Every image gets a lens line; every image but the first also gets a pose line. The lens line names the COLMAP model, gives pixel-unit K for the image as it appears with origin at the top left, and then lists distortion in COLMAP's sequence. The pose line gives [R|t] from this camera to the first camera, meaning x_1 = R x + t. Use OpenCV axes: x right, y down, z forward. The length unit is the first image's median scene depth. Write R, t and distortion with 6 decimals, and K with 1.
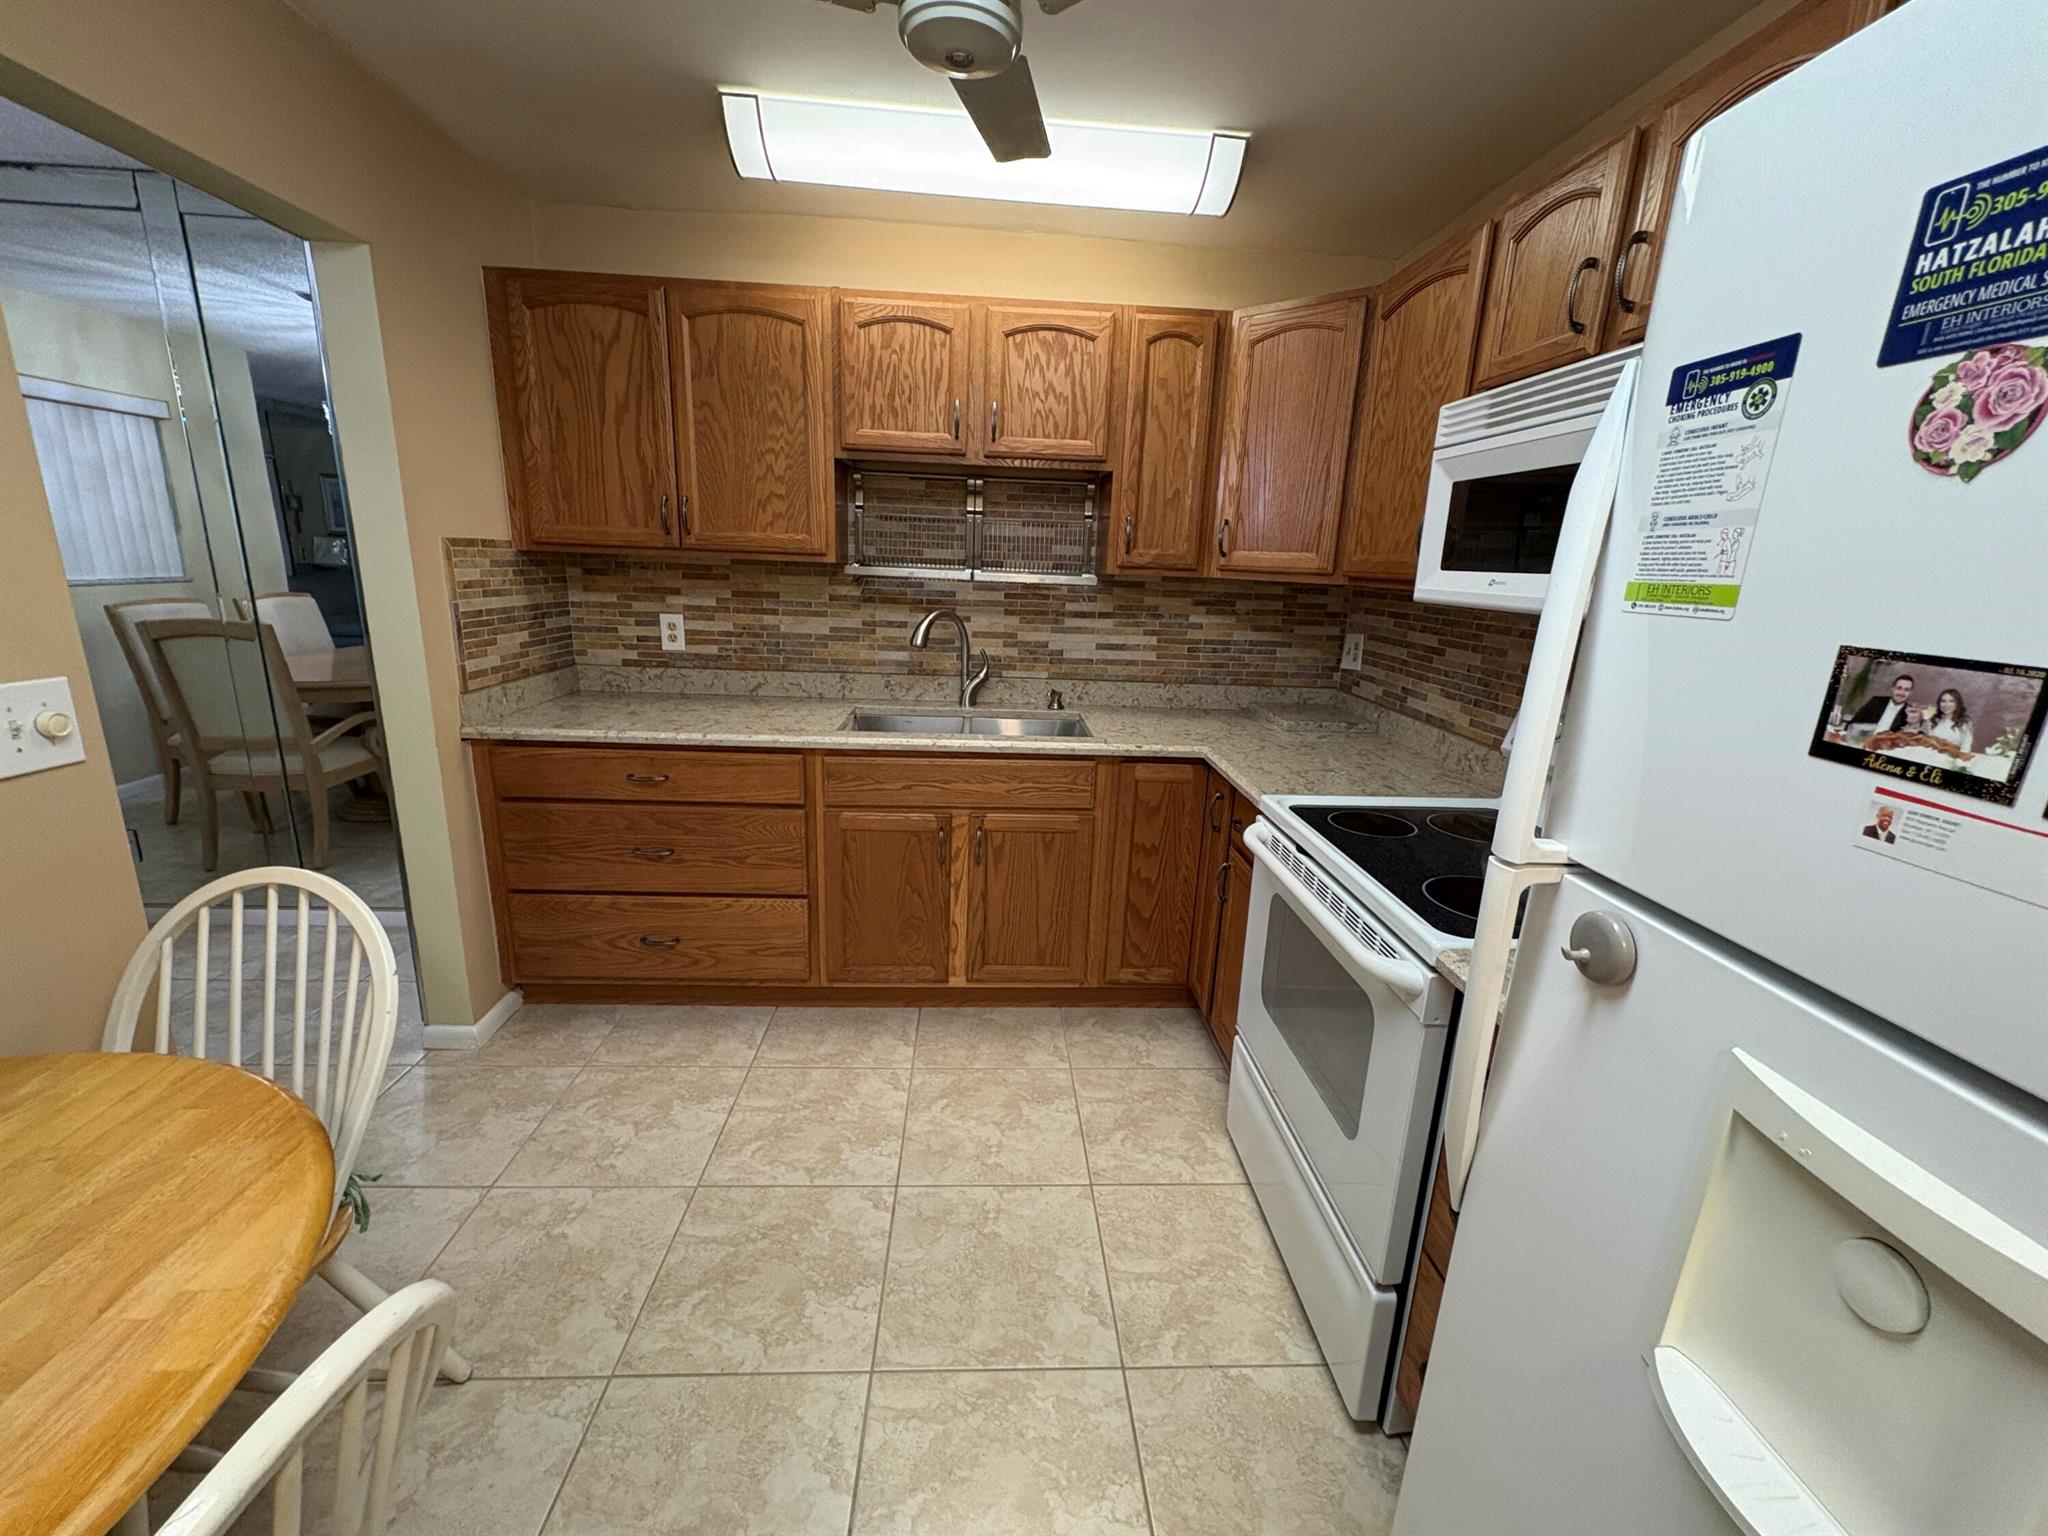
lens RADIAL K [[826.2, 0, 1022.4], [0, 826.2, 769.8], [0, 0, 1]] dist [0.003050, 0.000239]
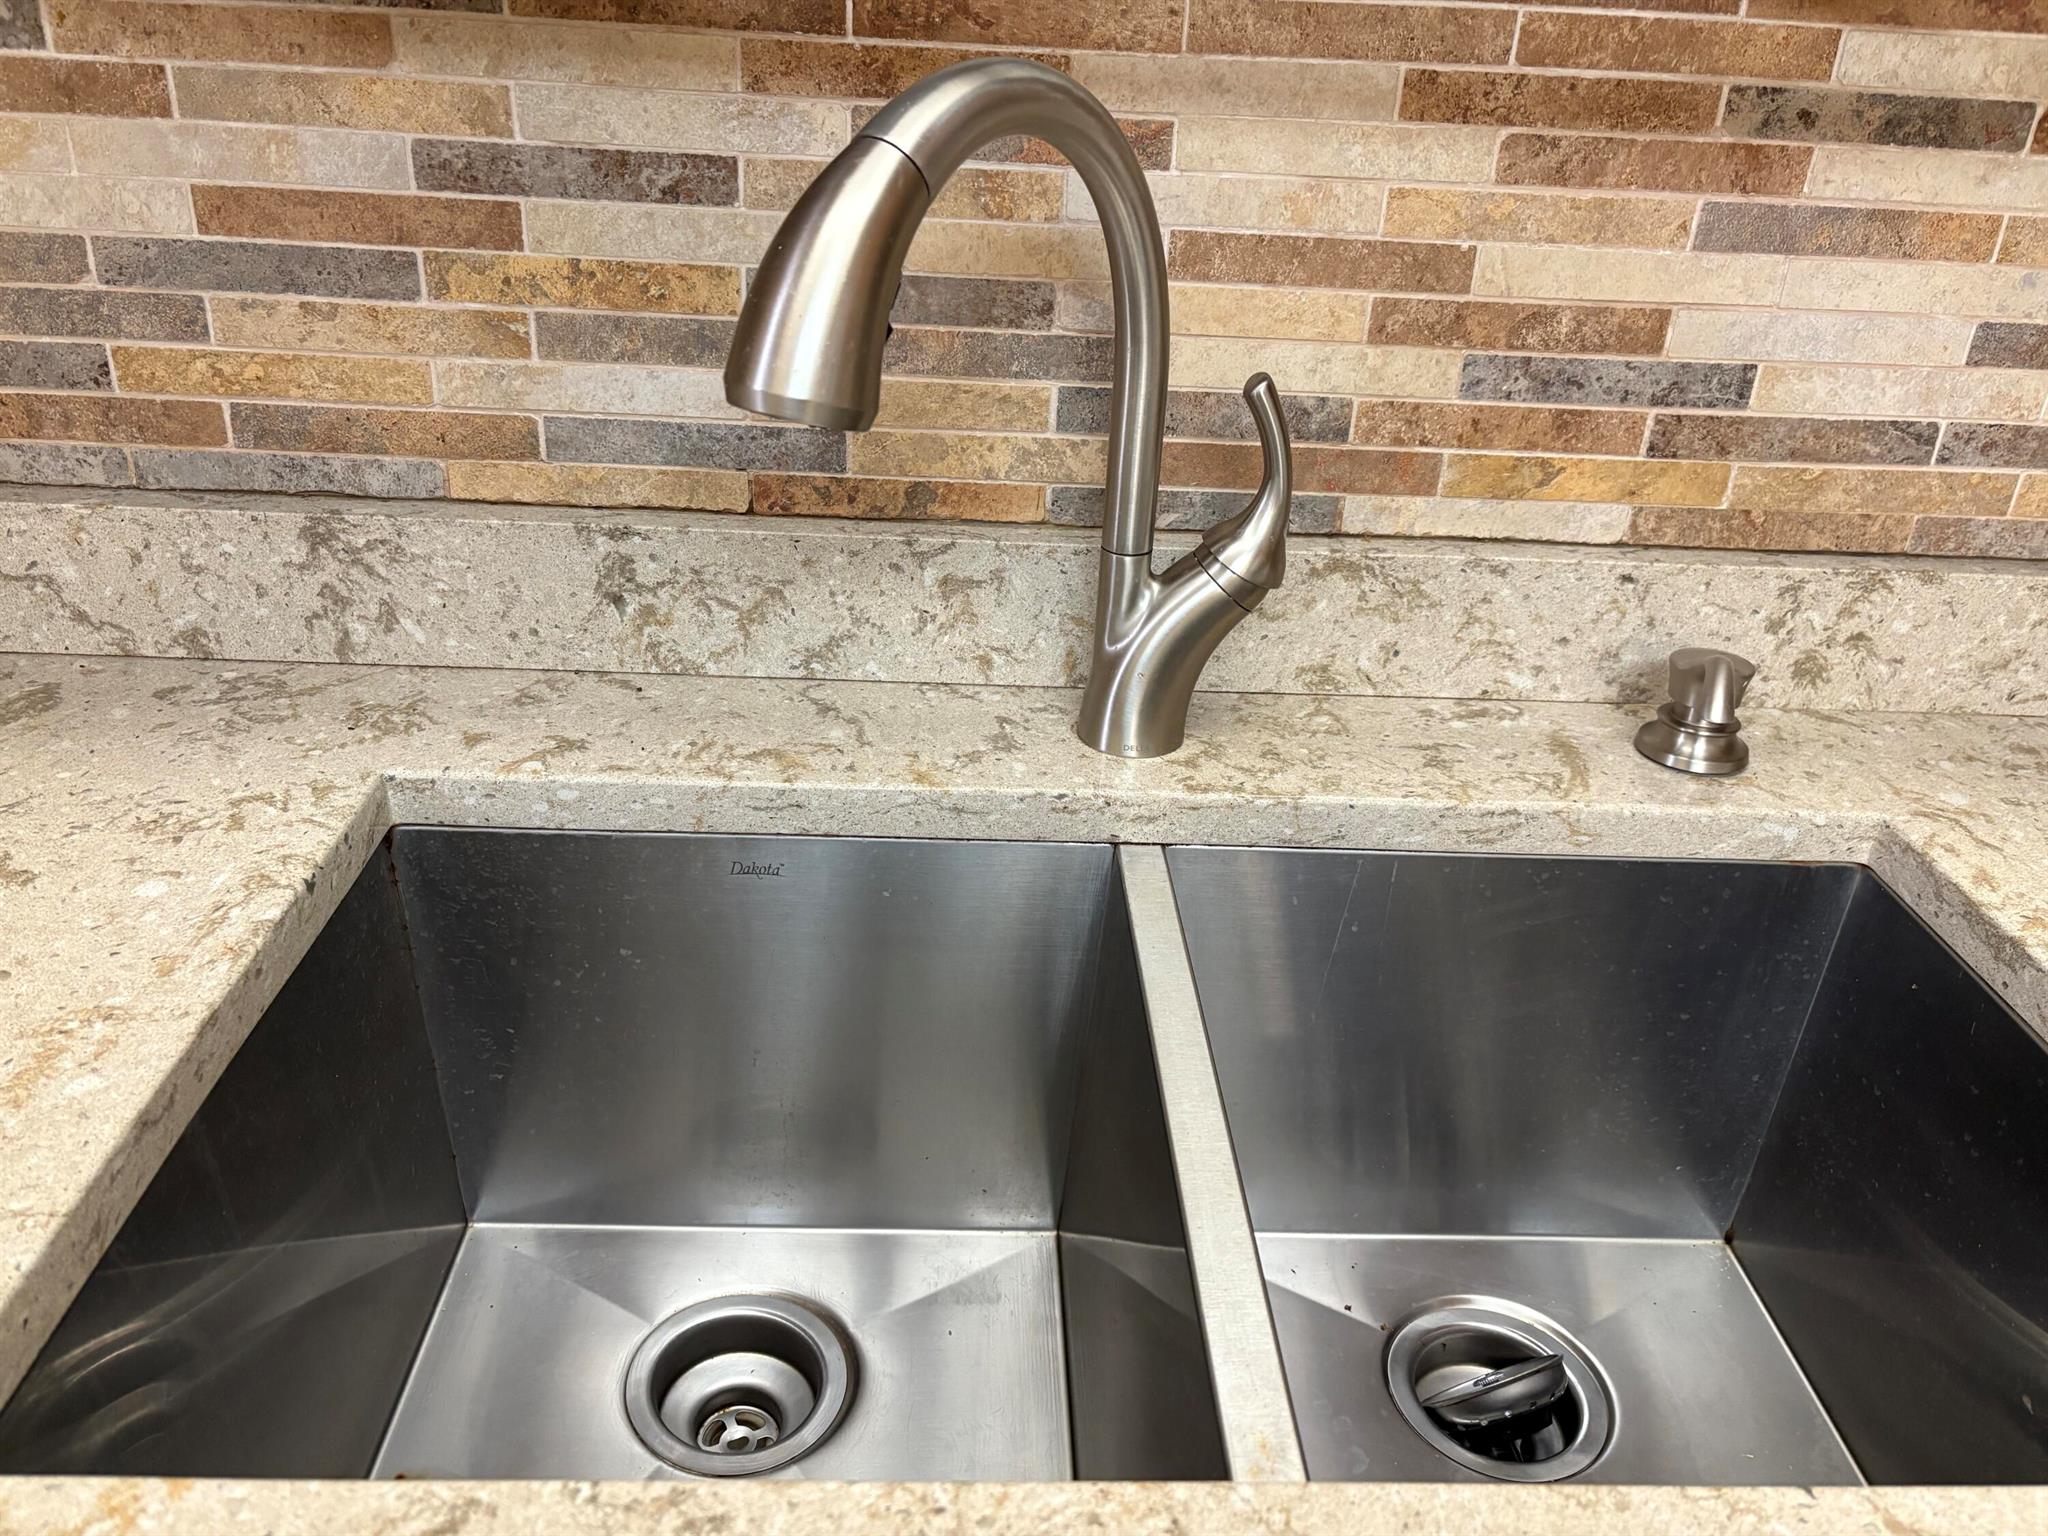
lens RADIAL K [[1540.7, 0, 1022.9], [0, 1540.7, 762.5], [0, 0, 1]] dist [0.004165, 0.006359]
pose [[0.999849, 0.016521, -0.005308, -0.084820], [-0.015020, 0.977139, 0.212069, -0.133080], [0.008690, -0.211957, 0.977240, 0.710621]]
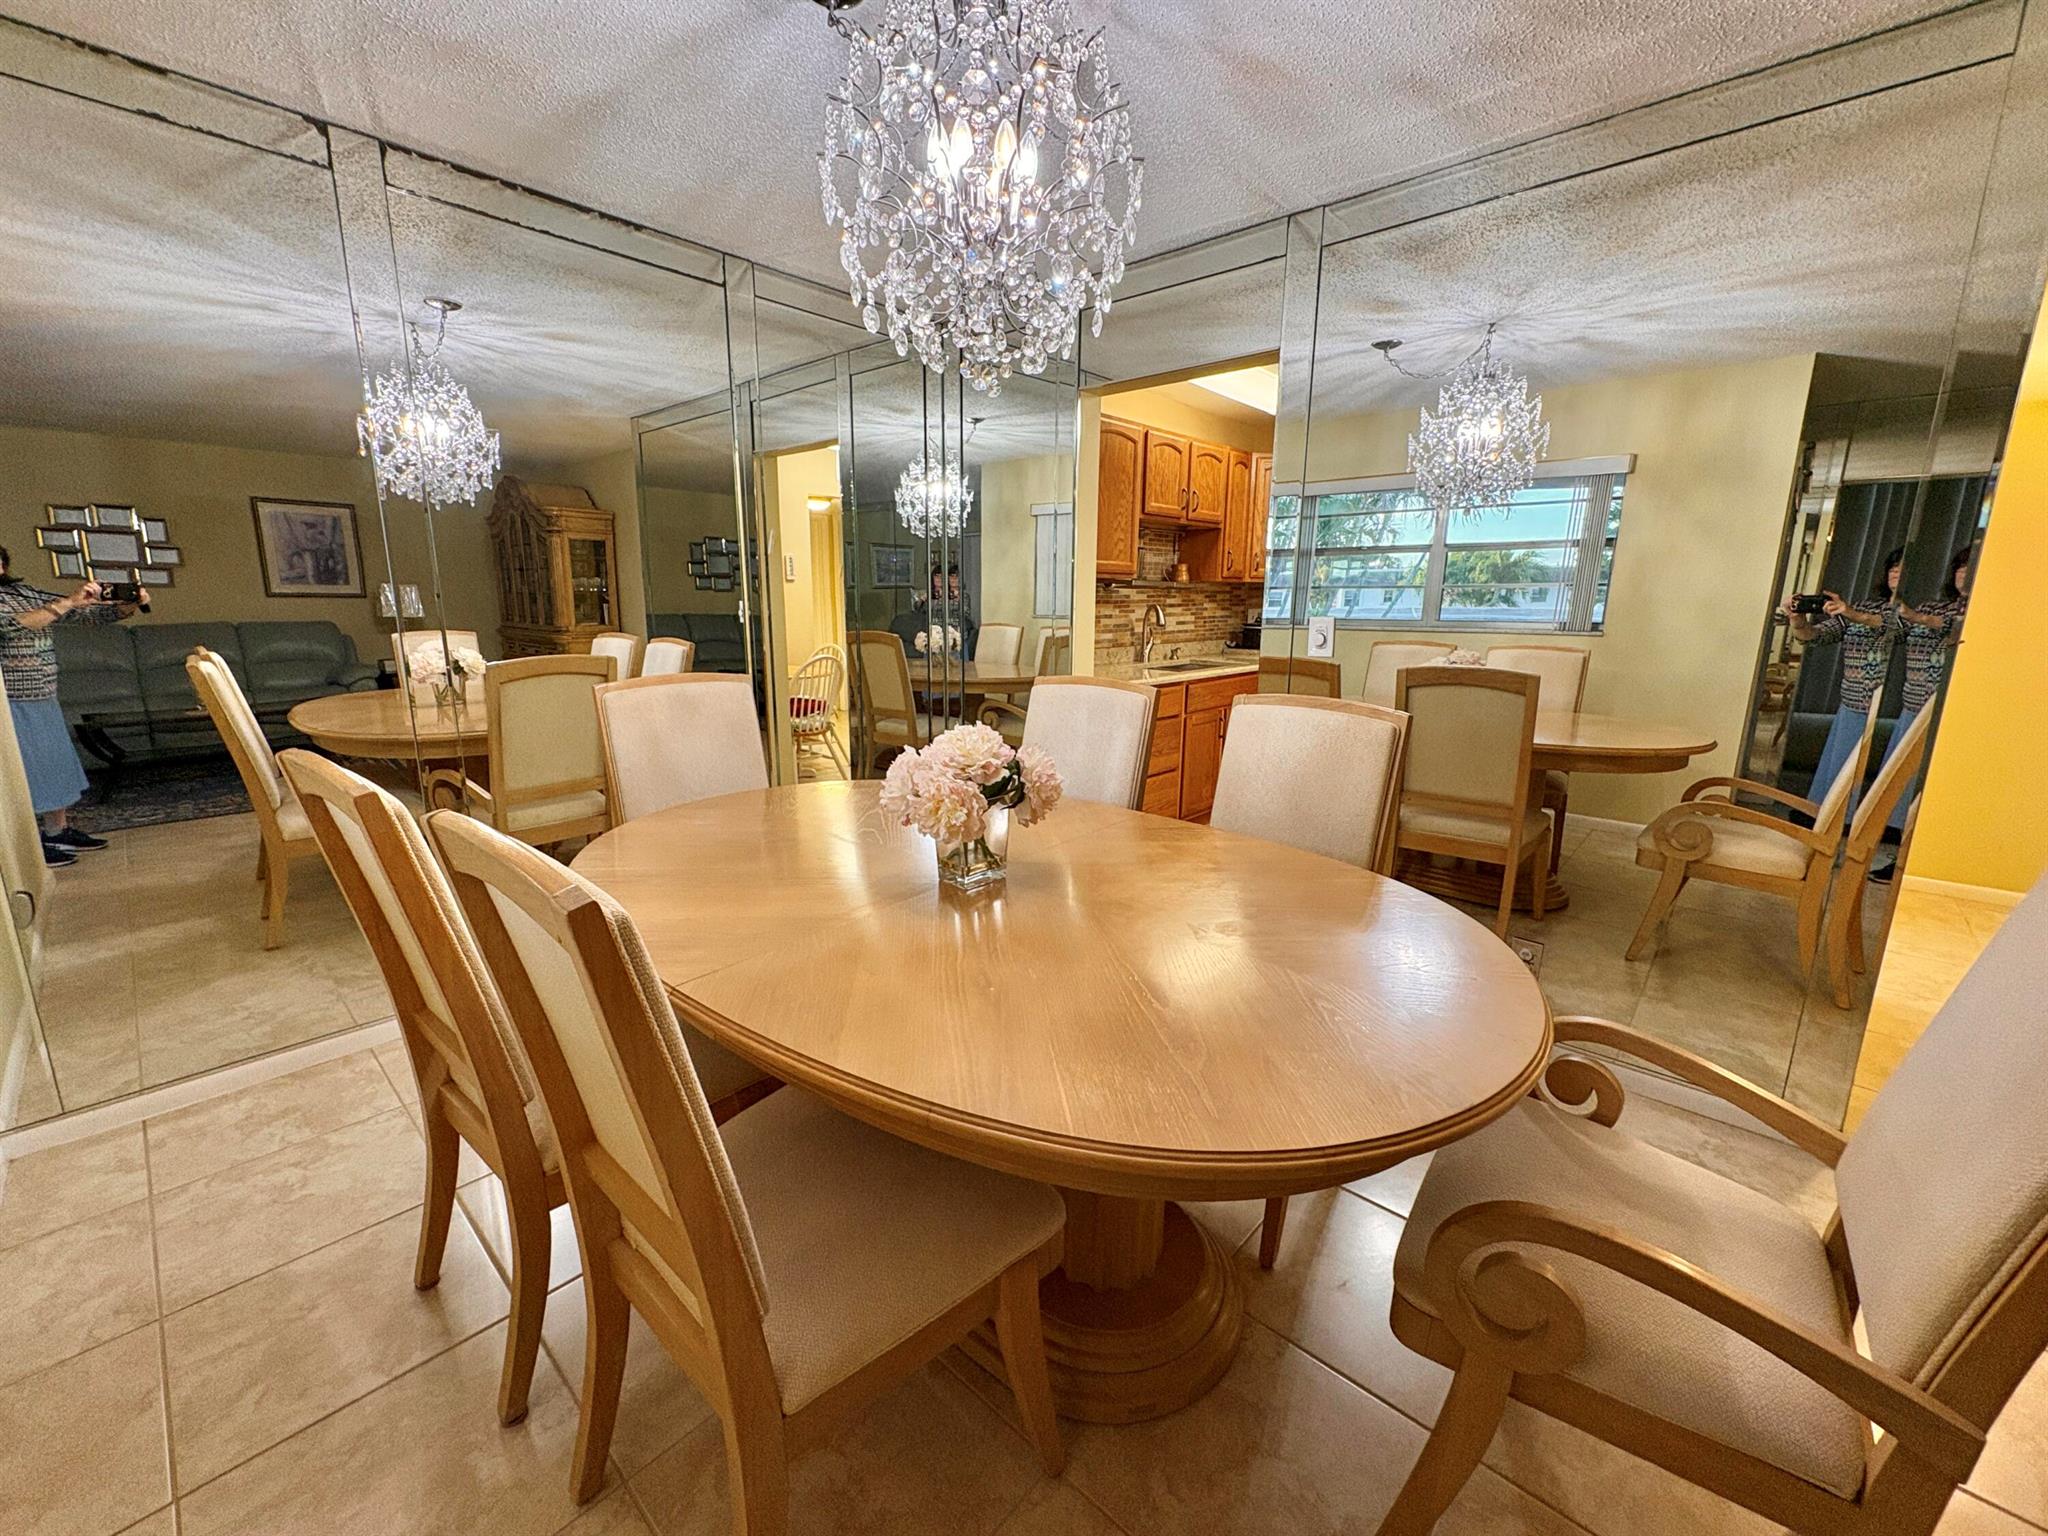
lens RADIAL K [[816.5, 0, 1020.8], [0, 816.5, 762.5], [0, 0, 1]] dist [0.000854, -0.000083]
pose [[0.711902, -0.176830, 0.679652, -1.397383], [0.191612, 0.979970, 0.054261, -0.015903], [-0.675633, 0.091600, 0.731525, -0.024910]]
